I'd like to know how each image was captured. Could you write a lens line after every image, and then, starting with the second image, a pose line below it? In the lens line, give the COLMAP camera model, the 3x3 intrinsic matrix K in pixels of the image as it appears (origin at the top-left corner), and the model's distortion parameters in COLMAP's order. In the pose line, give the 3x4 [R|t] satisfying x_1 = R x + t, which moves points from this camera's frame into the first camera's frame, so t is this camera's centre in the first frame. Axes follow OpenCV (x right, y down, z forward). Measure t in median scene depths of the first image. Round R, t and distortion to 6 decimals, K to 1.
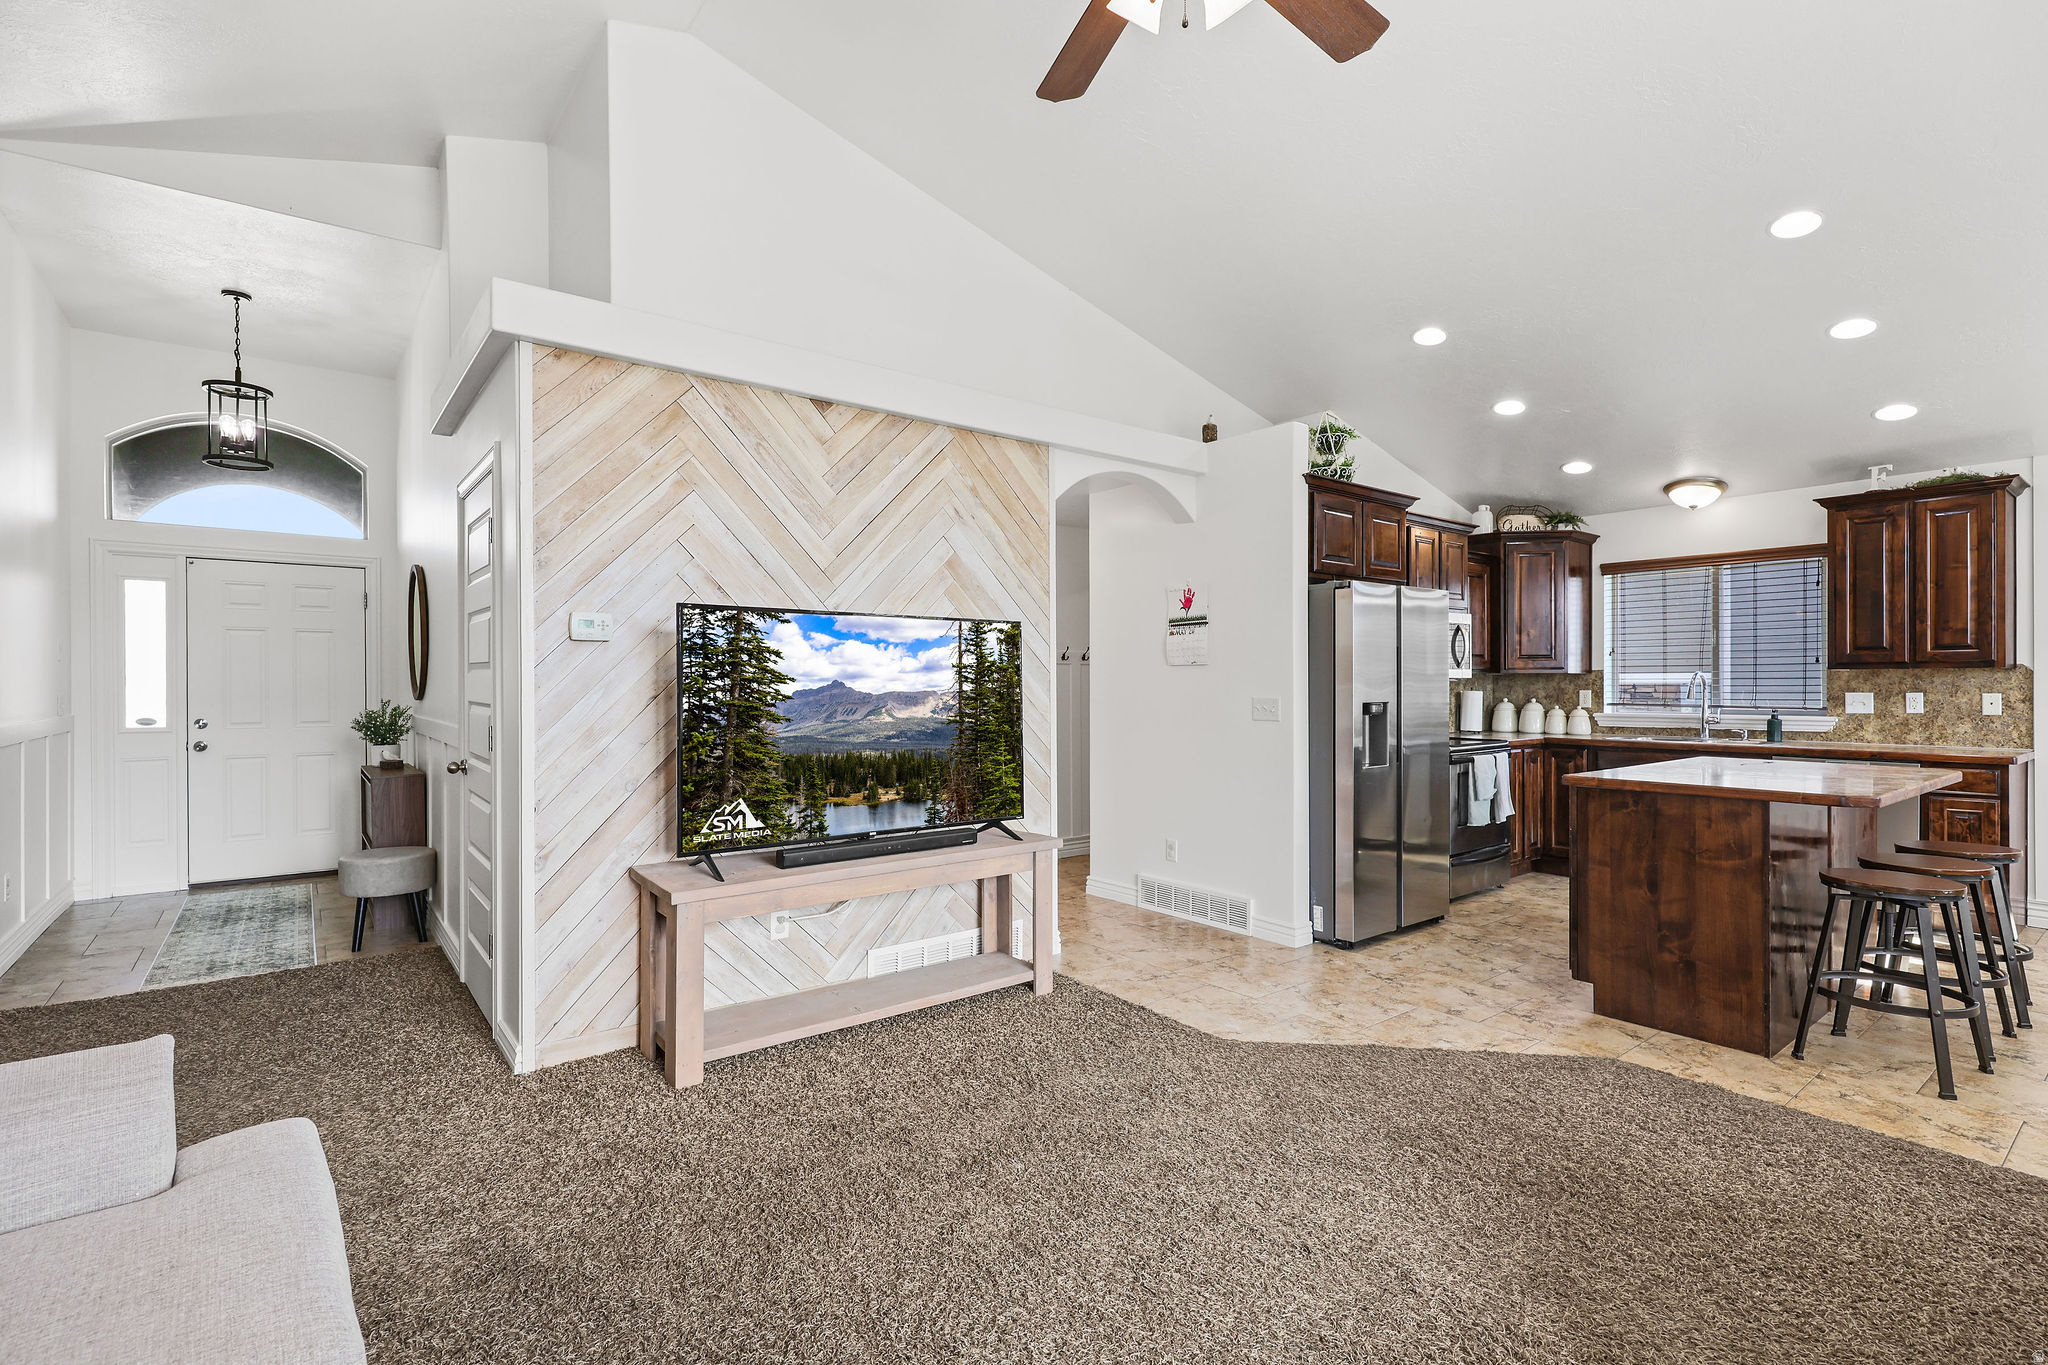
lens RADIAL K [[934.9, 0, 1004.2], [0, 934.9, 673.3], [0, 0, 1]] dist [0.007908, -0.000550]
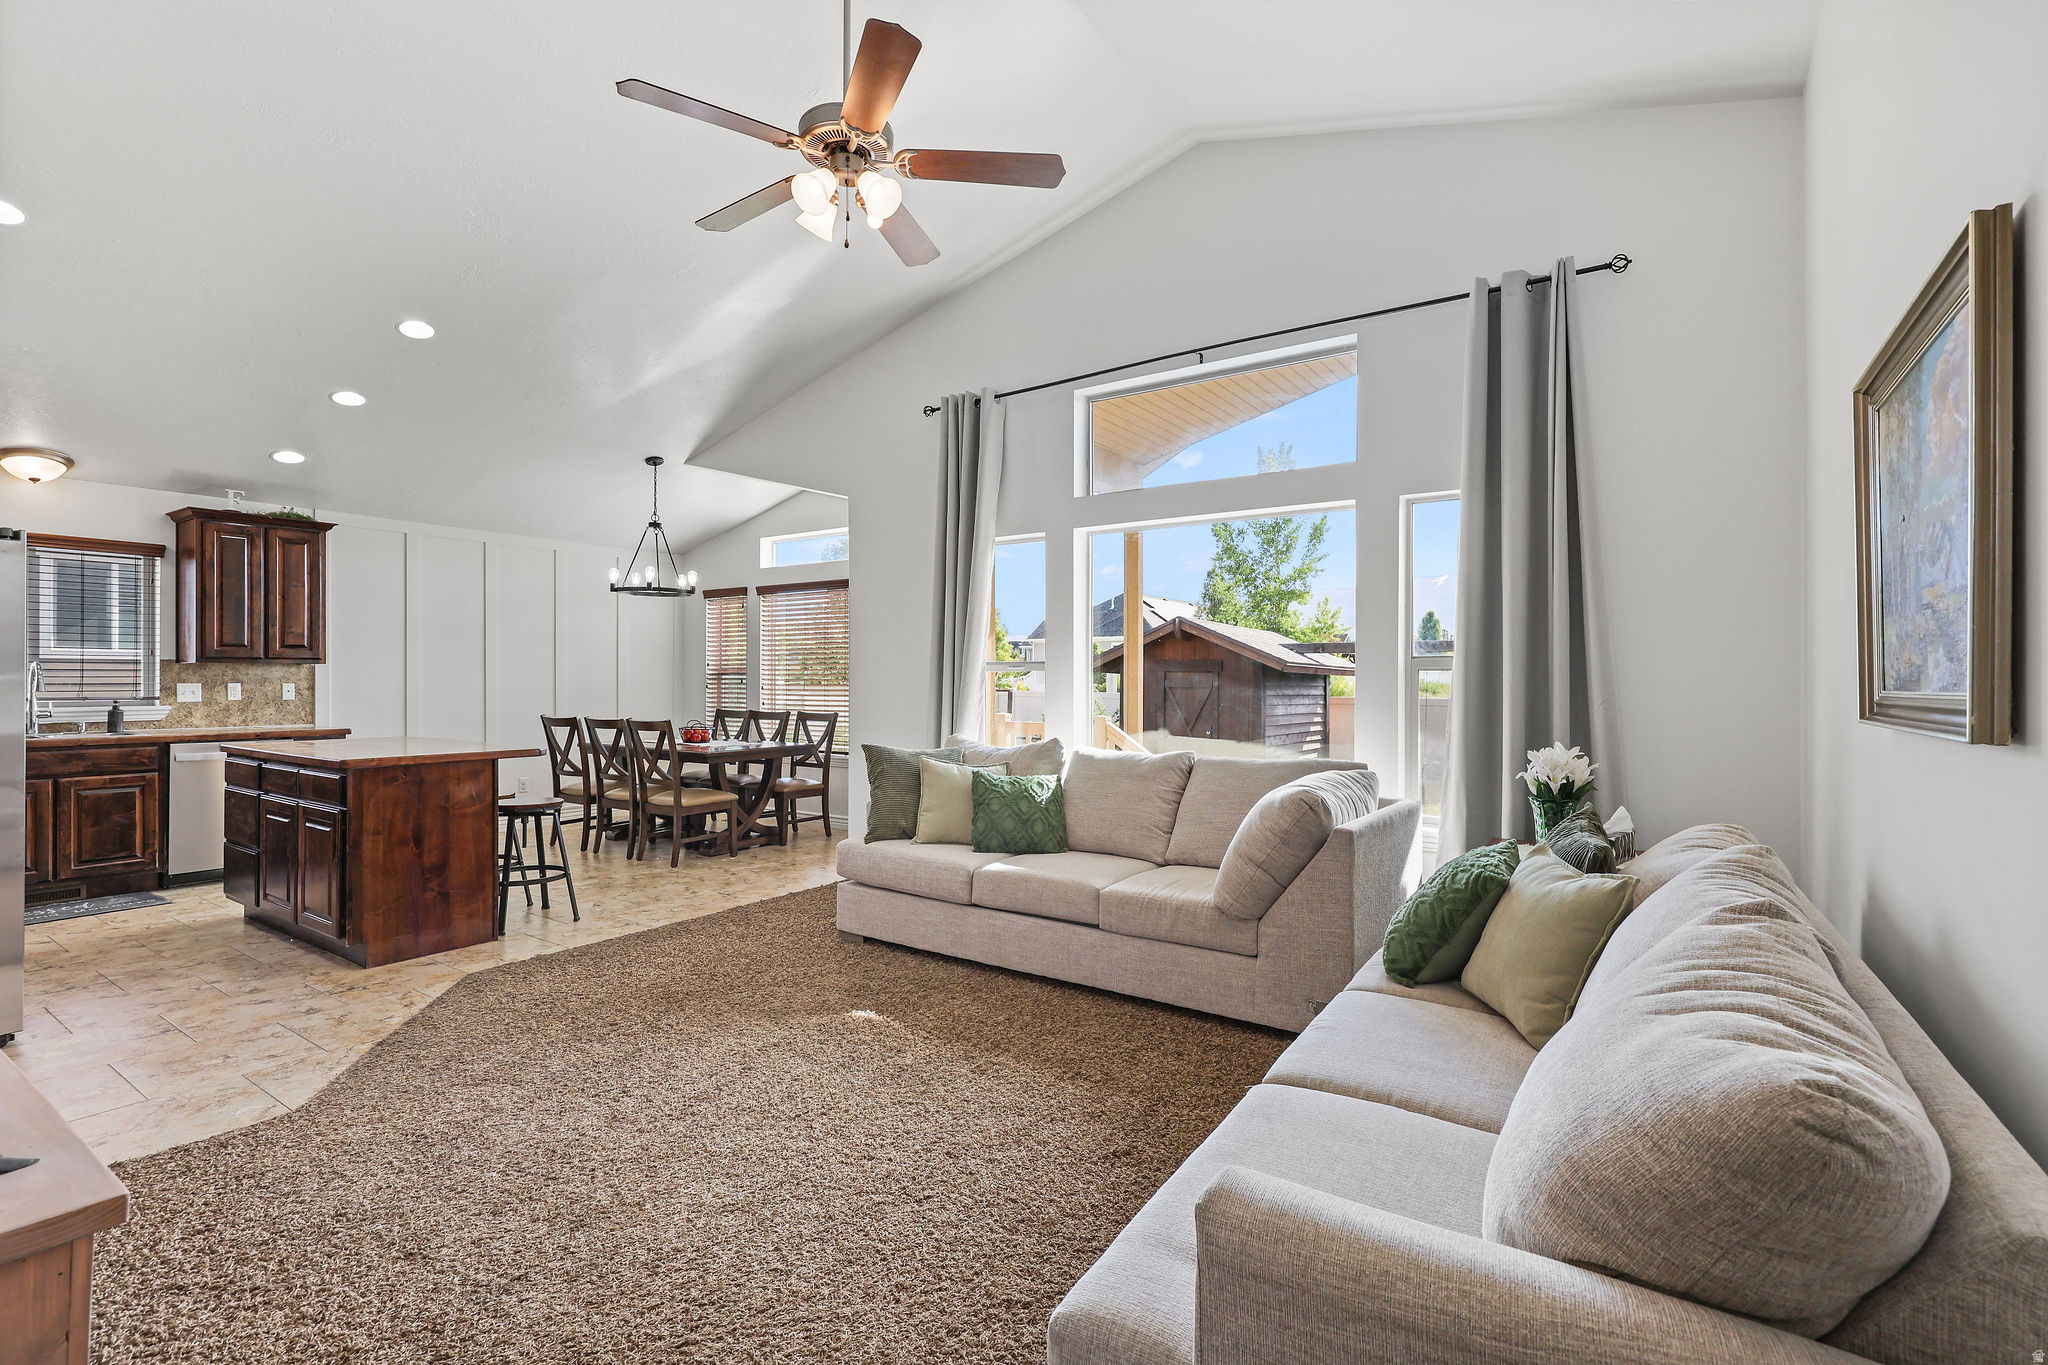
lens RADIAL K [[934.9, 0, 1009.6], [0, 934.9, 678.0], [0, 0, 1]] dist [0.007908, -0.000550]
pose [[-0.294829, 0.001636, 0.955548, -0.734447], [-0.015671, 0.999856, -0.006547, 0.010409], [-0.955421, -0.016904, -0.294761, 0.654621]]
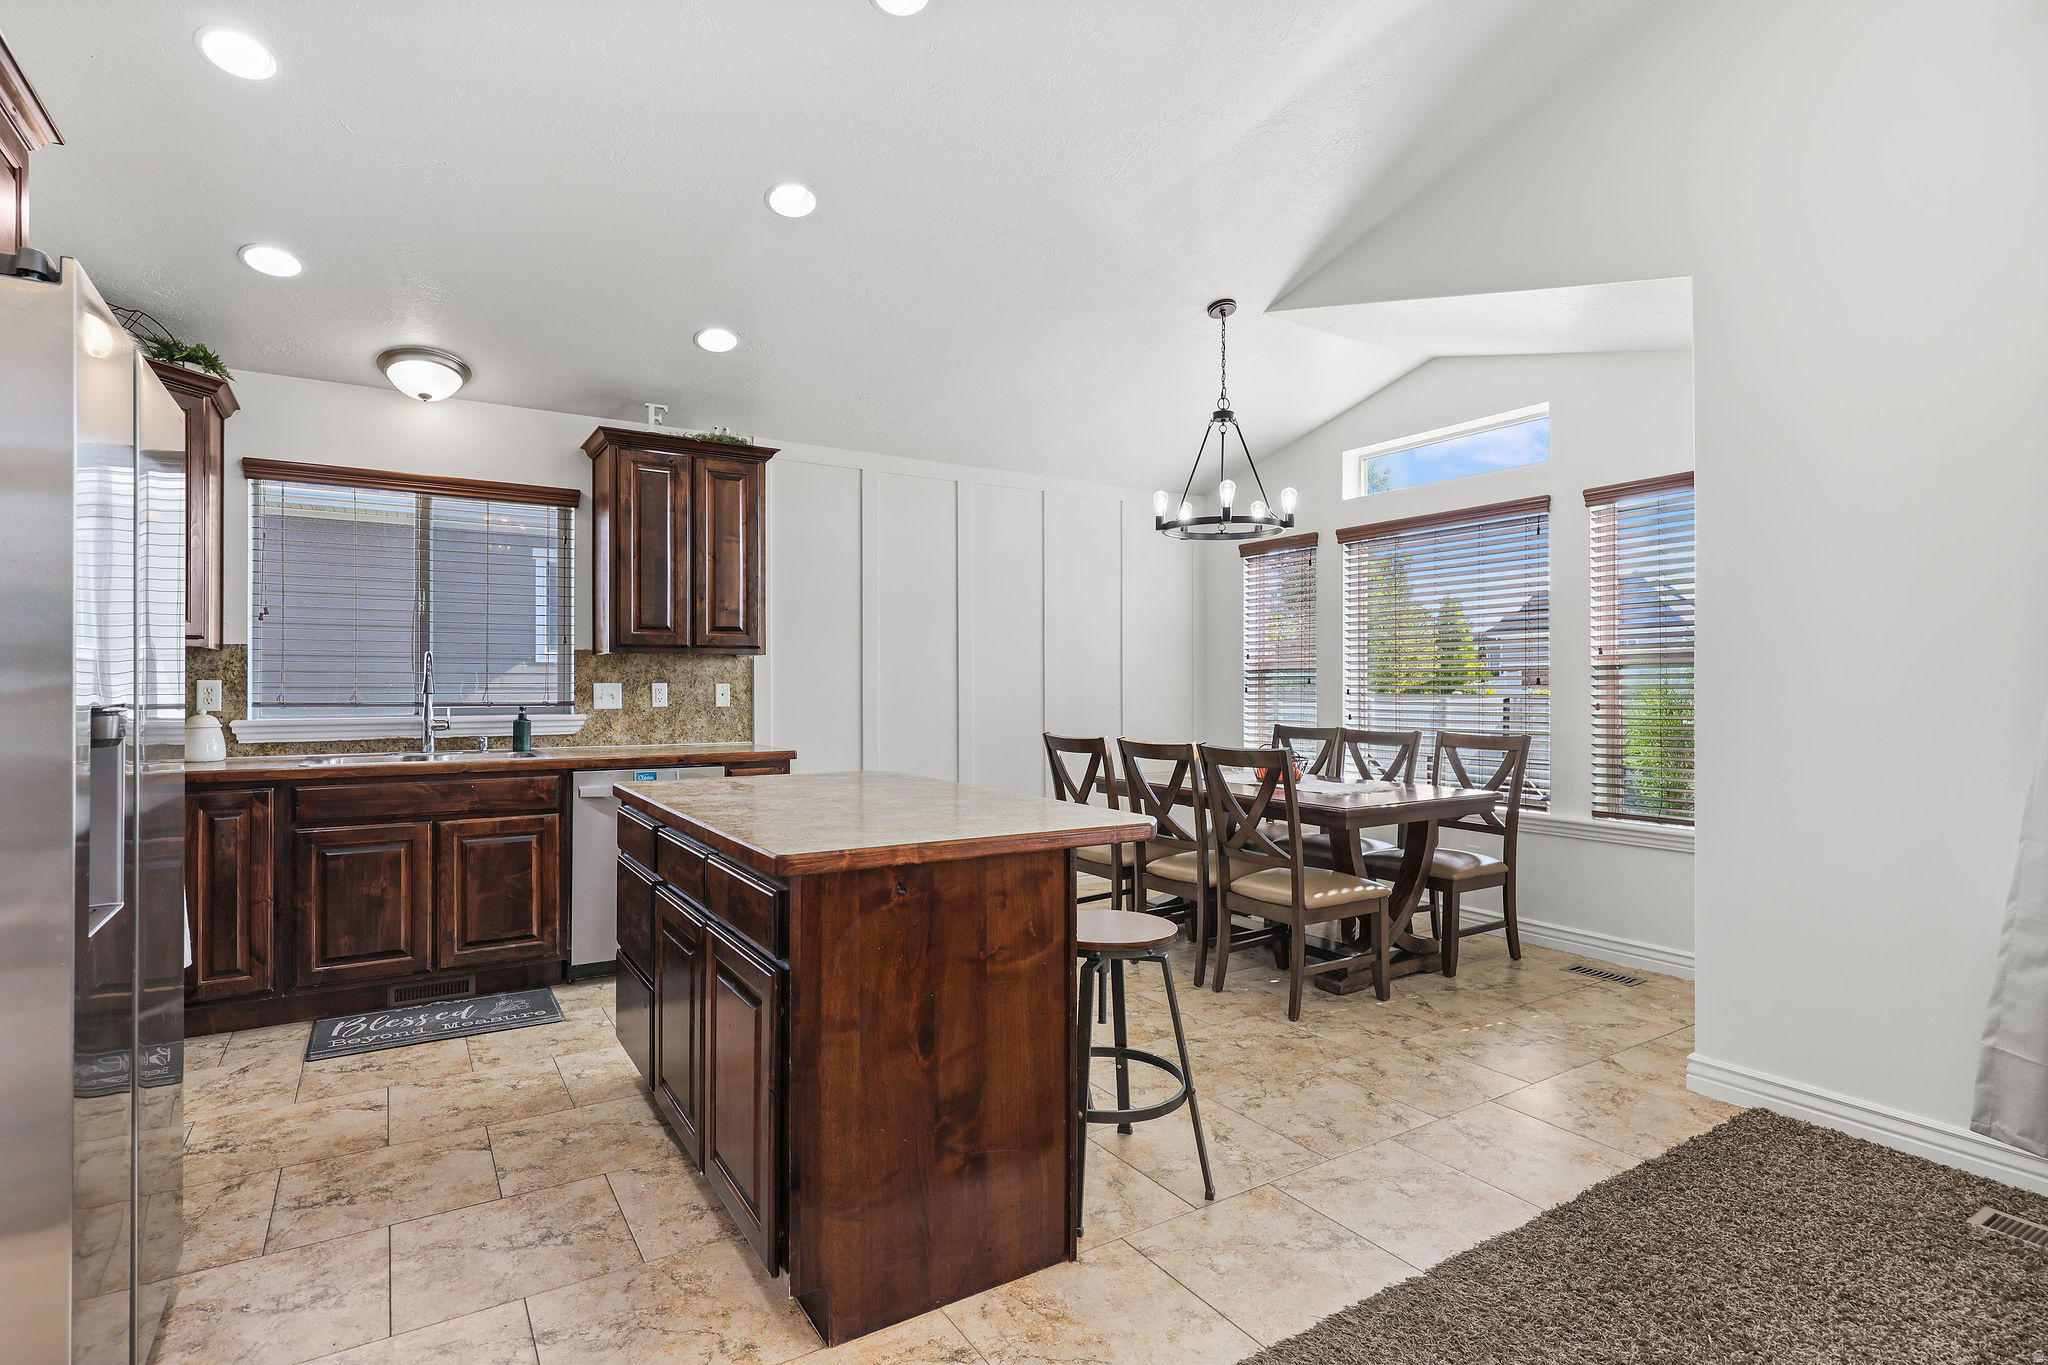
lens RADIAL K [[1011.3, 0, 1024.4], [0, 1011.3, 683.8], [0, 0, 1]] dist [0.012162, 0.000263]
pose [[0.090619, 0.002414, 0.995883, 0.136014], [-0.014792, 0.999890, -0.001077, 0.027851], [-0.995776, -0.014633, 0.090645, 0.936310]]
